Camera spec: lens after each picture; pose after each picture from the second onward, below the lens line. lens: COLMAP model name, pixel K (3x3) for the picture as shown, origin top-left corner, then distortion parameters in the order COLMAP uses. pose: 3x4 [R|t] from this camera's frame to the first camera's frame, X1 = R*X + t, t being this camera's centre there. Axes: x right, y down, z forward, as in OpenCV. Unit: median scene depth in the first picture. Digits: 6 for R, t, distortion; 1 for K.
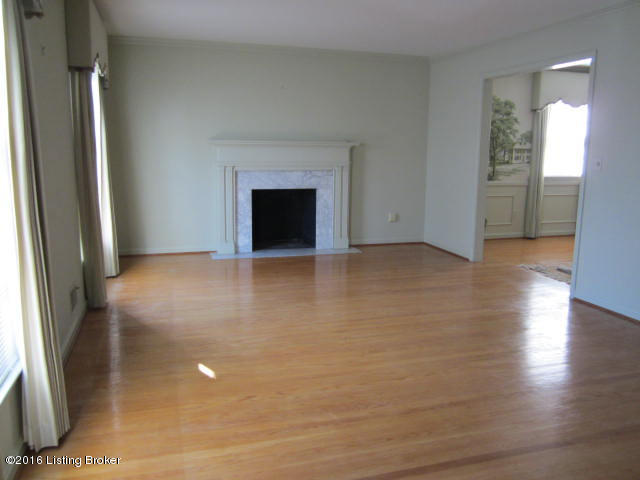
lens RADIAL K [[523.7, 0, 319.0], [0, 523.7, 243.3], [0, 0, 1]] dist [-0.017567, -0.003570]
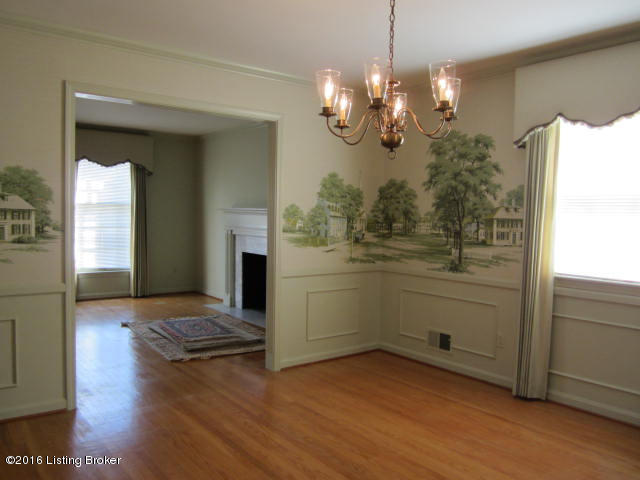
lens RADIAL K [[523.7, 0, 319.1], [0, 523.7, 239.0], [0, 0, 1]] dist [-0.017567, -0.003570]
pose [[0.350872, 0.052033, -0.934977, 0.825988], [-0.162658, 0.986663, -0.006132, -0.127868], [0.922188, 0.154233, 0.354656, 0.643761]]
